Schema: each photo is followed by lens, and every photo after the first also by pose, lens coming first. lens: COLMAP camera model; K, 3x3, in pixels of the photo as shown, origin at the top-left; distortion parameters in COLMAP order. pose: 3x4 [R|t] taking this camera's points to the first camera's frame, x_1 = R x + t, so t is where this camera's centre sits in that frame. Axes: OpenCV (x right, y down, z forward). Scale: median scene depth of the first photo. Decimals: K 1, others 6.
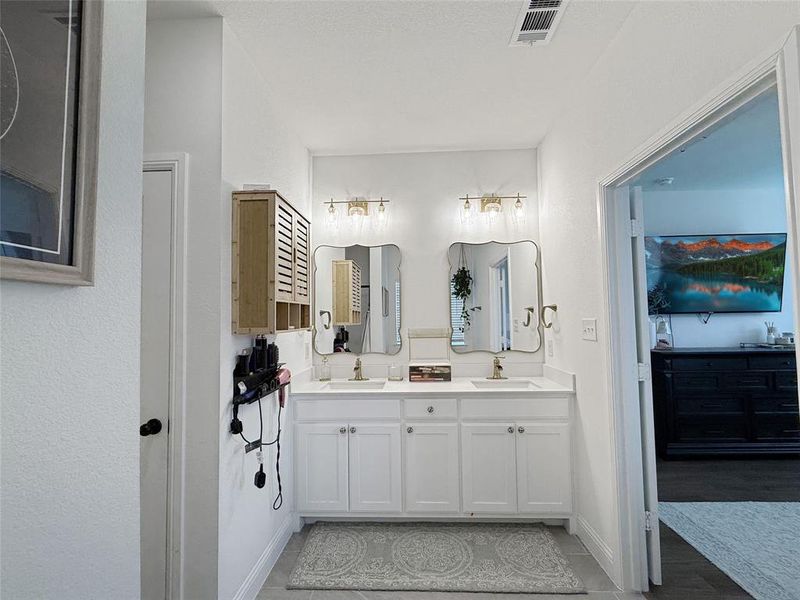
lens RADIAL K [[372.0, 0, 400.0], [0, 372.0, 300.3], [0, 0, 1]] dist [-0.000068, 0.000249]
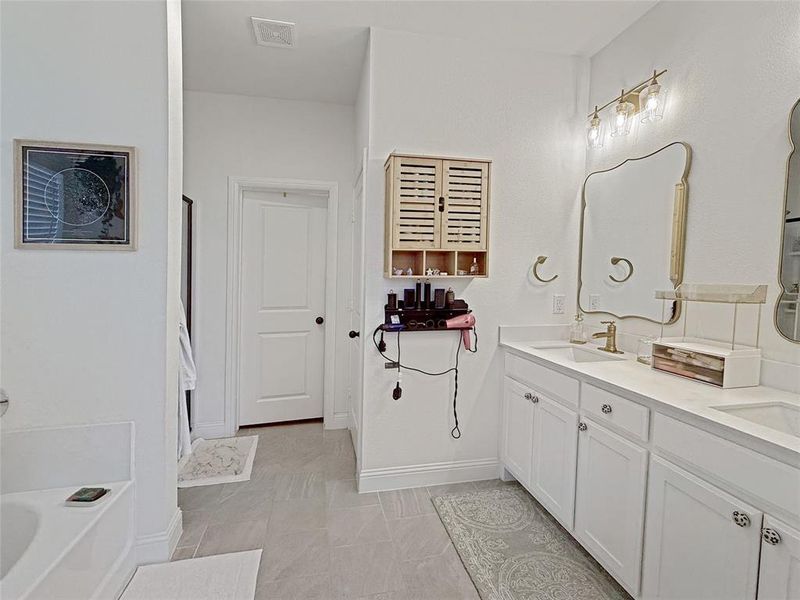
lens RADIAL K [[372.0, 0, 398.7], [0, 372.0, 295.1], [0, 0, 1]] dist [-0.000068, 0.000249]
pose [[0.255242, 0.067011, -0.964552, 0.598290], [0.038379, 0.996107, 0.079359, 0.037043], [0.966115, -0.057275, 0.251677, 0.516839]]
